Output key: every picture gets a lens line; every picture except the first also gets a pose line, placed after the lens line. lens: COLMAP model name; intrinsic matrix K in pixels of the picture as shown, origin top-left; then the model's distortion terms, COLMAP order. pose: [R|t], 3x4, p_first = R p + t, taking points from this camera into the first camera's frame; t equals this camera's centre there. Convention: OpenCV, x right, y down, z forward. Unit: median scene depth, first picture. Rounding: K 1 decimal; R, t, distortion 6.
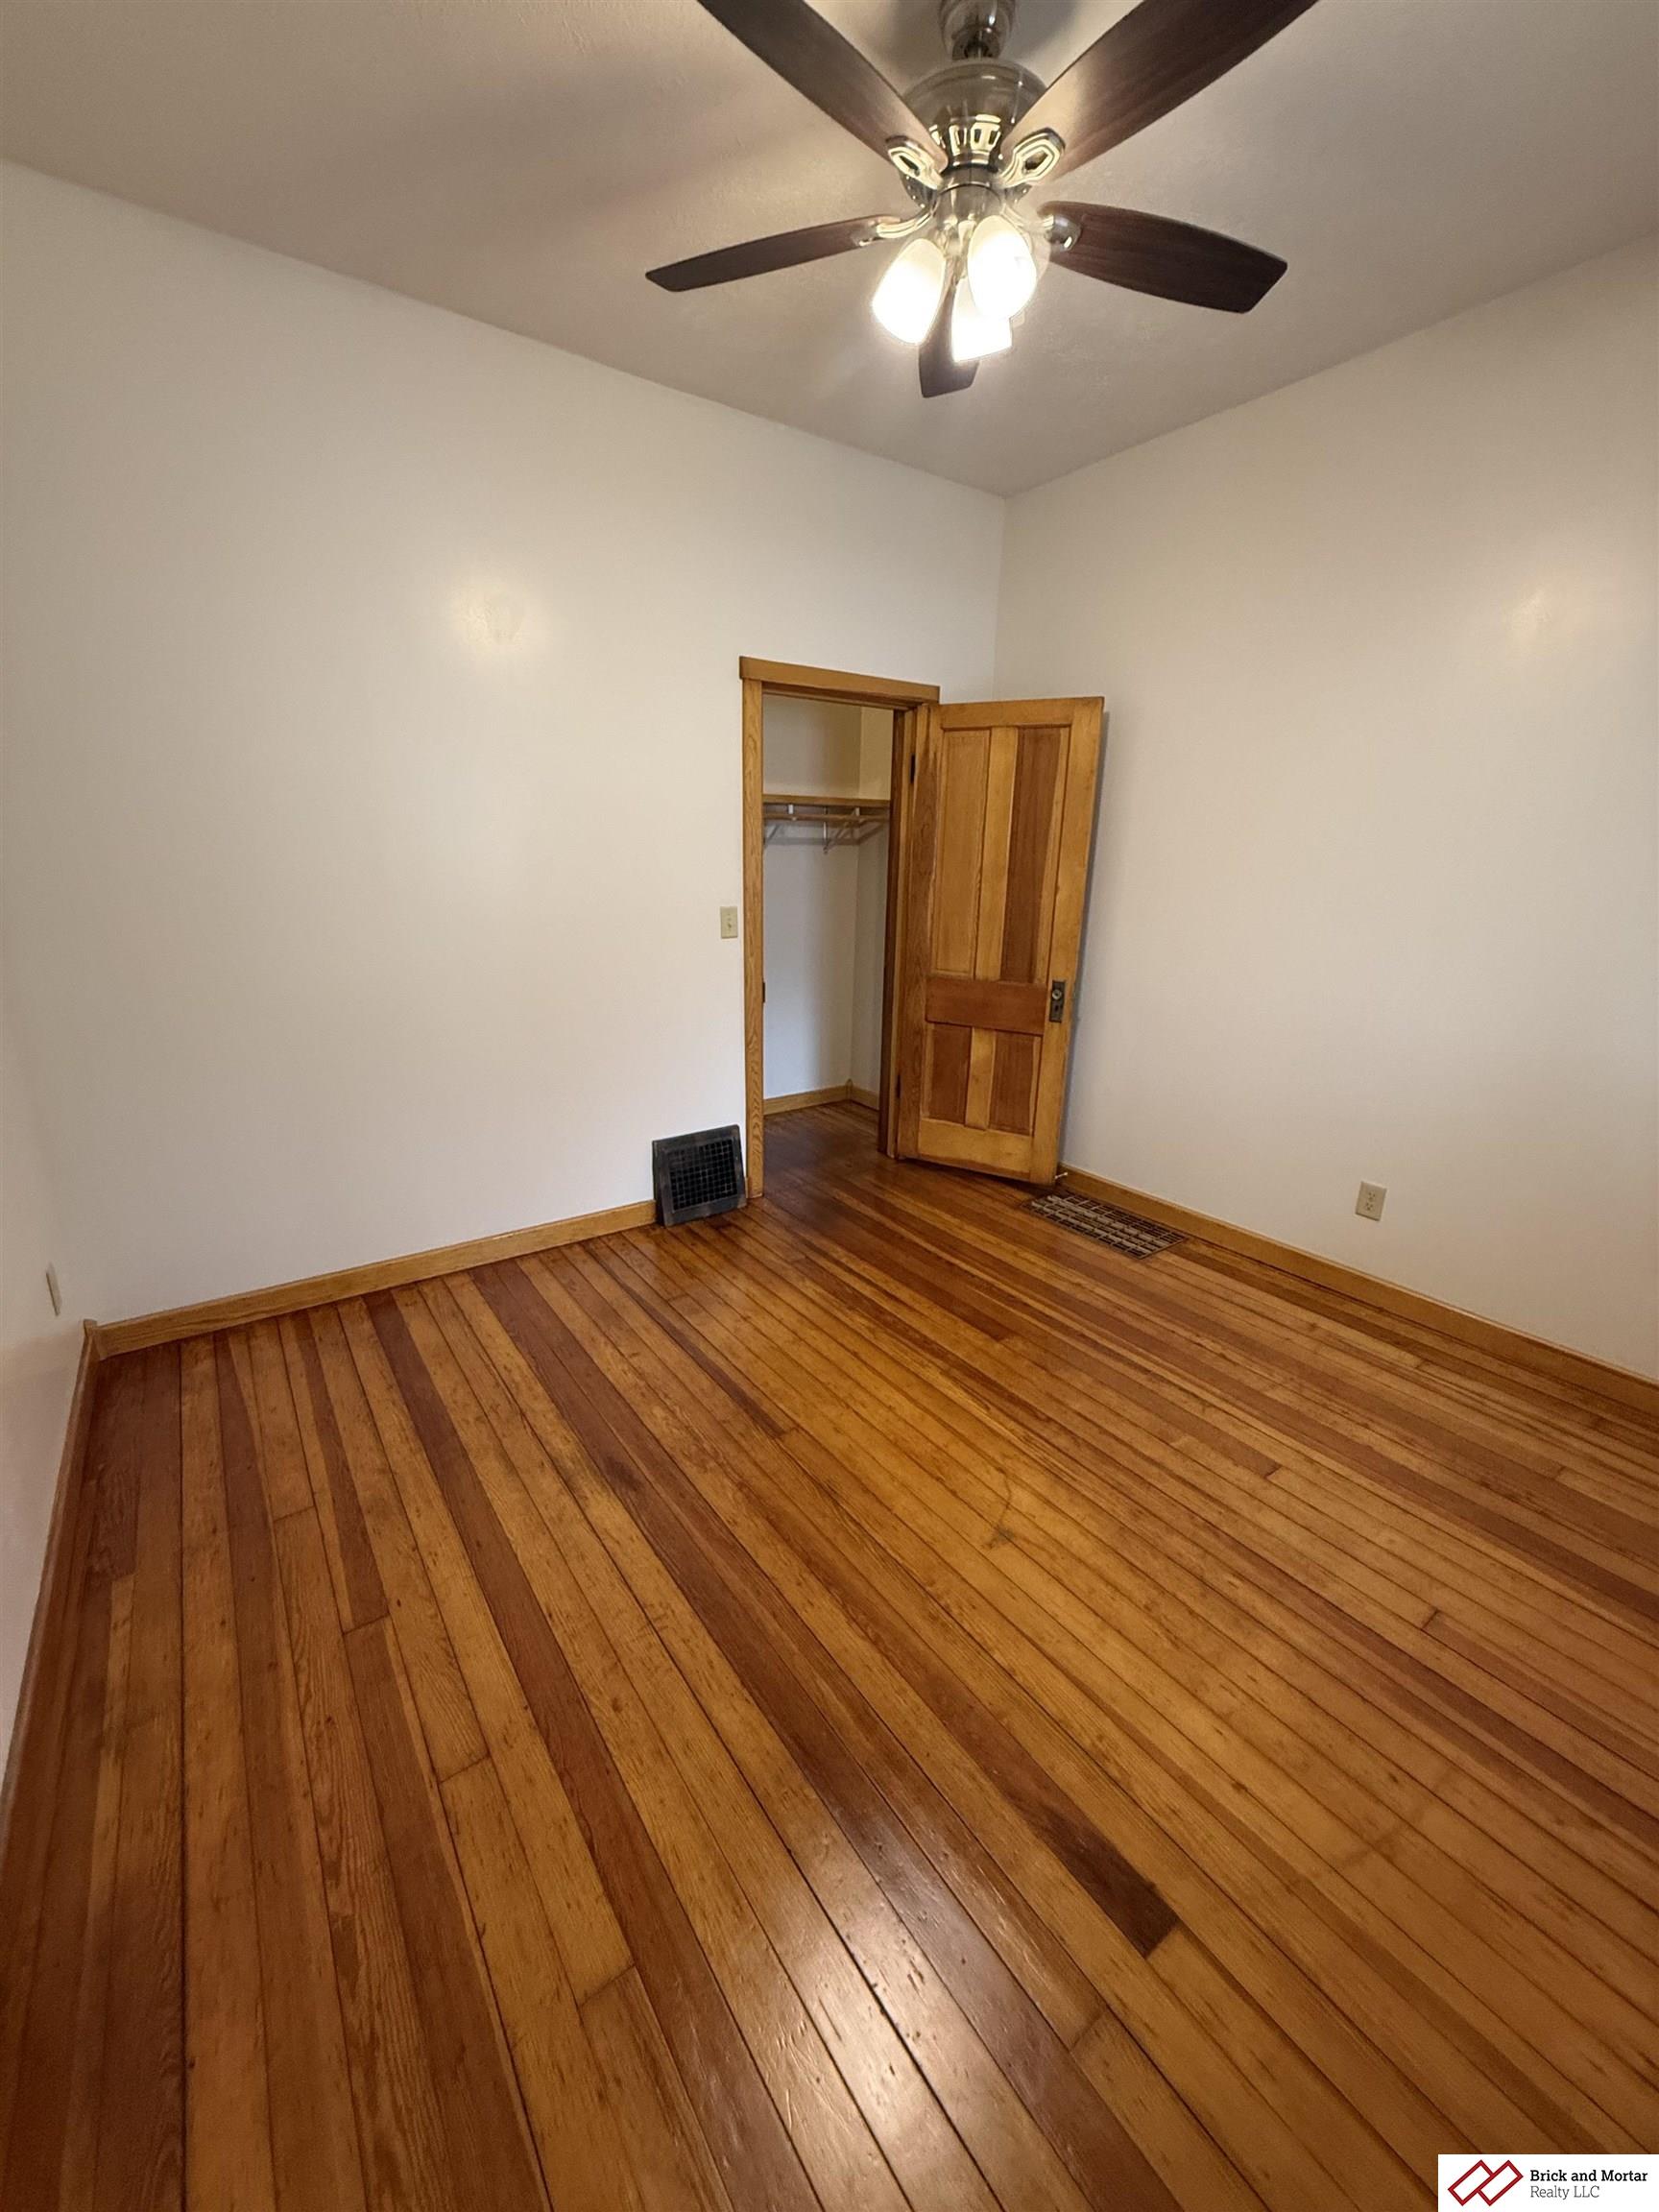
lens RADIAL K [[878.6, 0, 830.6], [0, 878.6, 1109.3], [0, 0, 1]] dist [-0.001022, -0.000512]
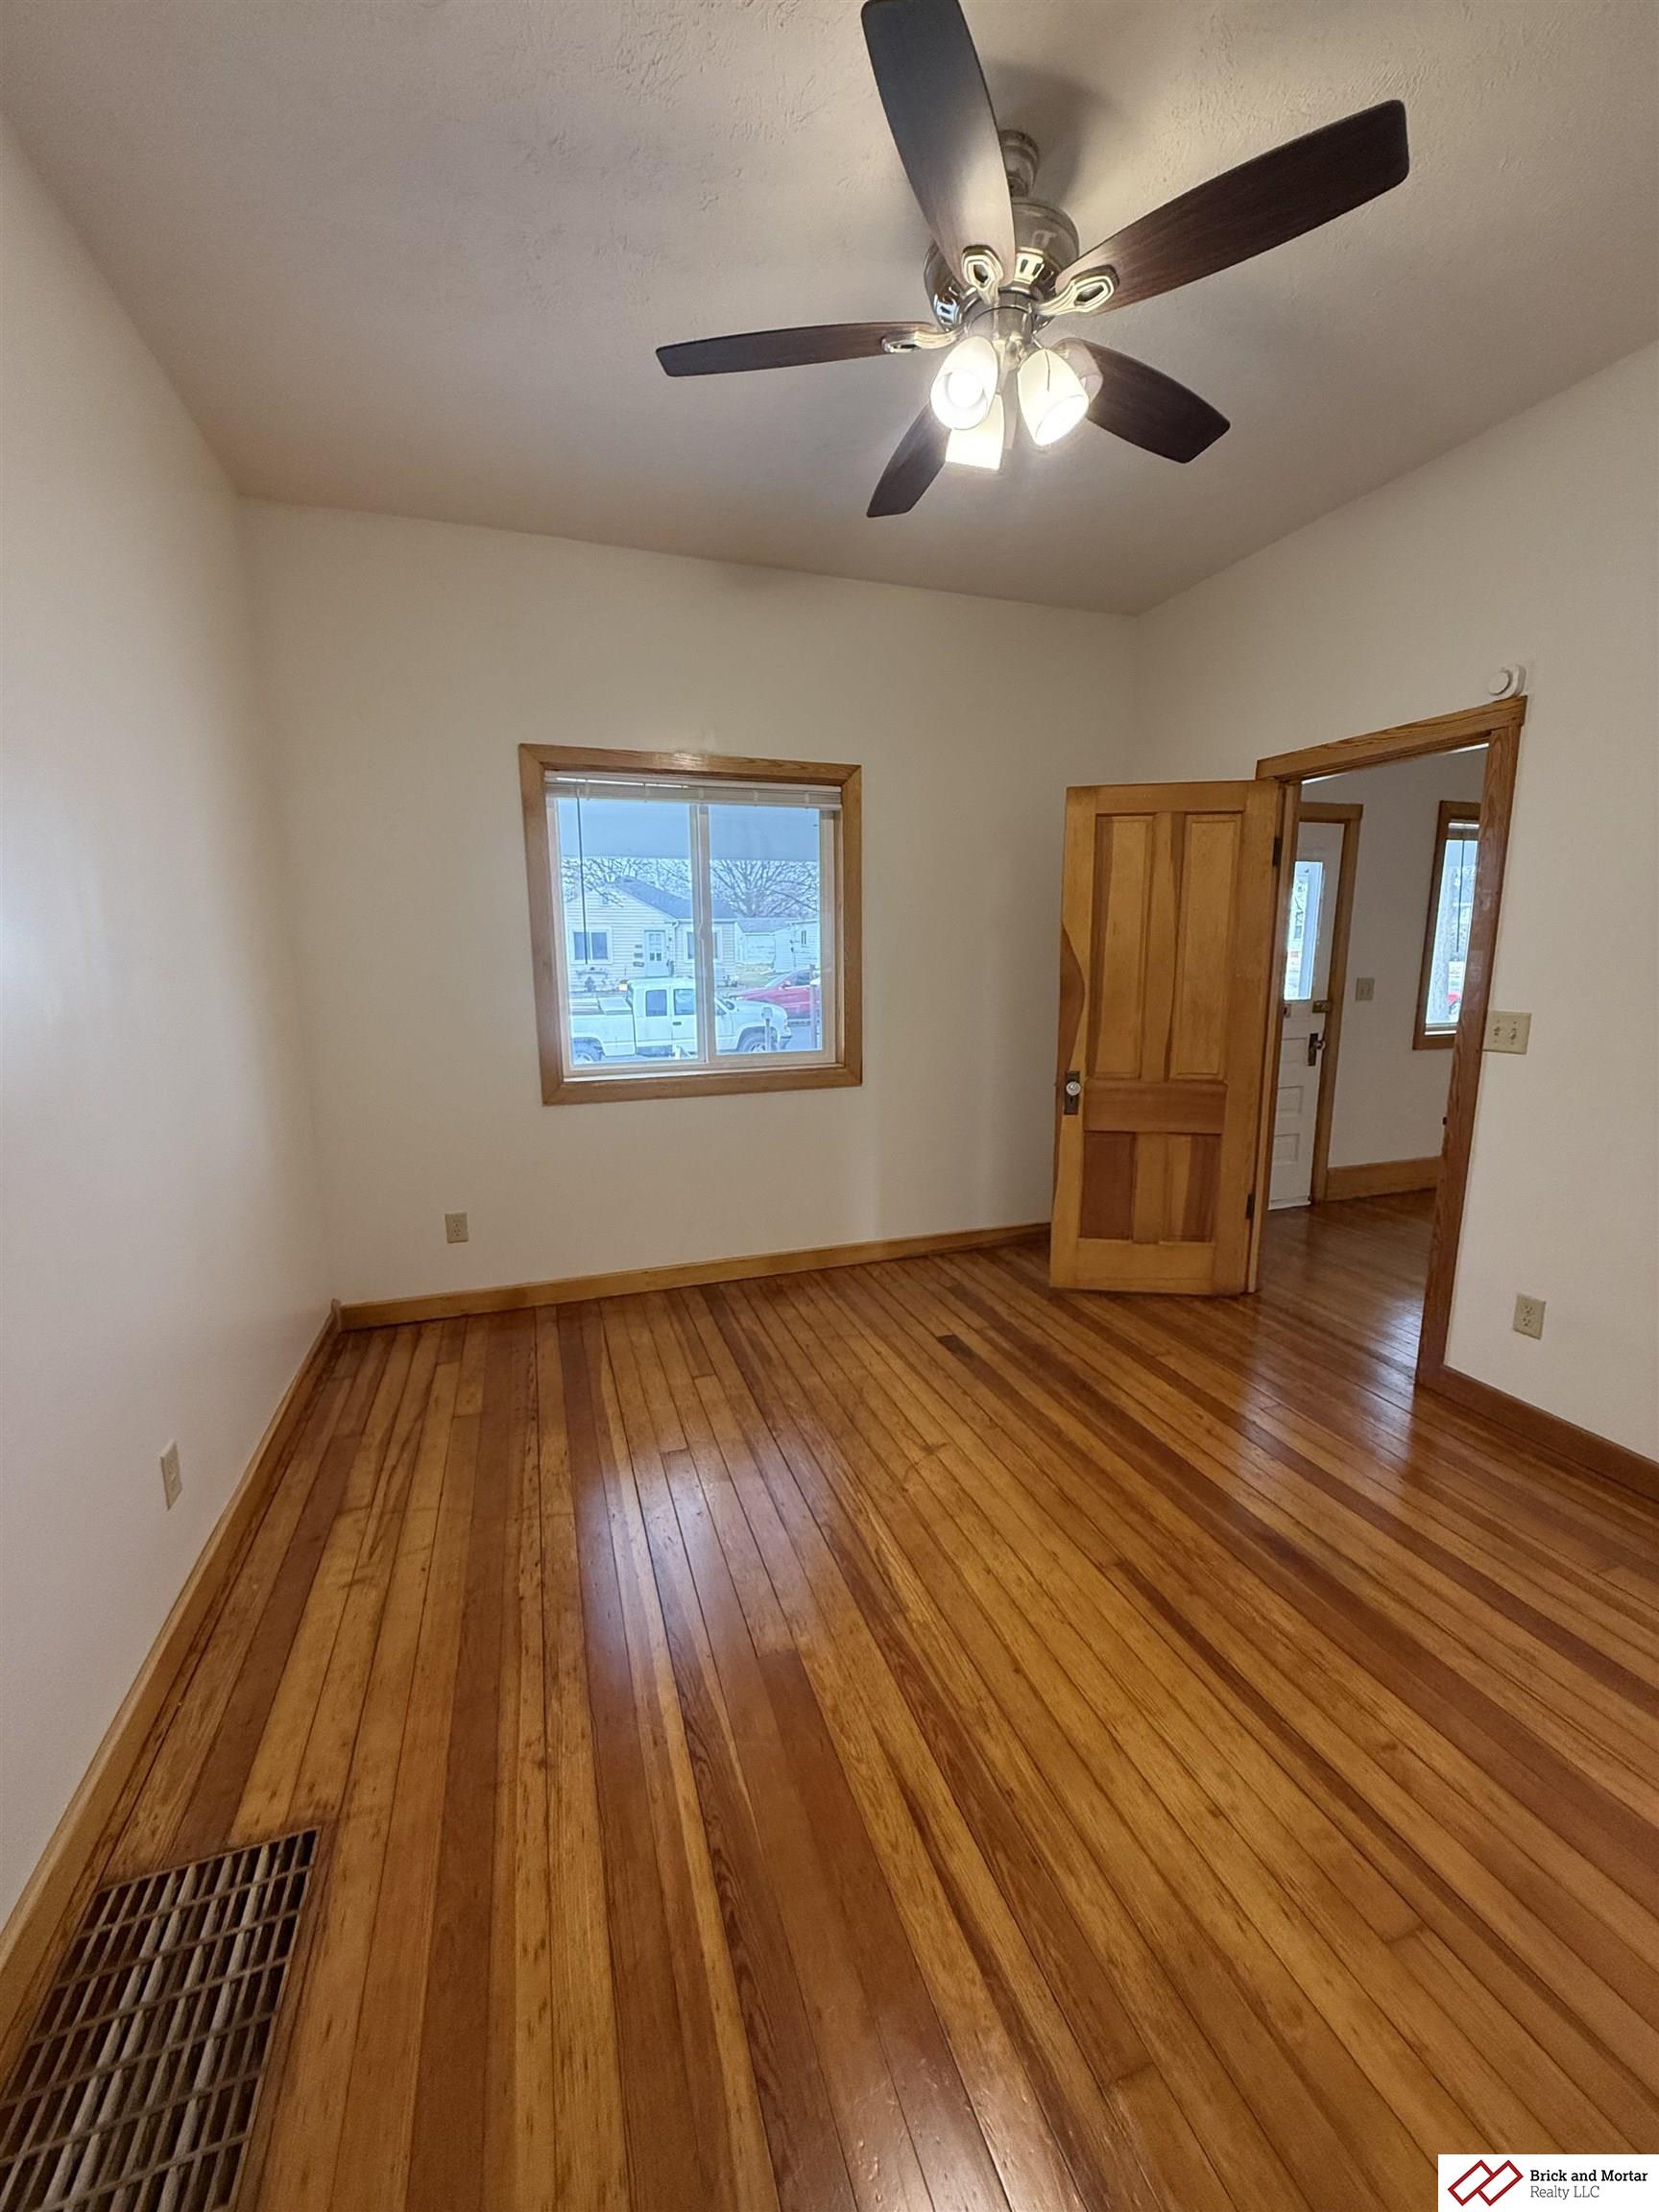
lens RADIAL K [[878.6, 0, 830.6], [0, 878.6, 1109.3], [0, 0, 1]] dist [-0.001022, -0.000512]
pose [[-0.958450, -0.059882, 0.278905, 0.003567], [0.075766, 0.889163, 0.451275, -0.446774], [-0.275016, 0.453656, -0.847681, 1.525565]]
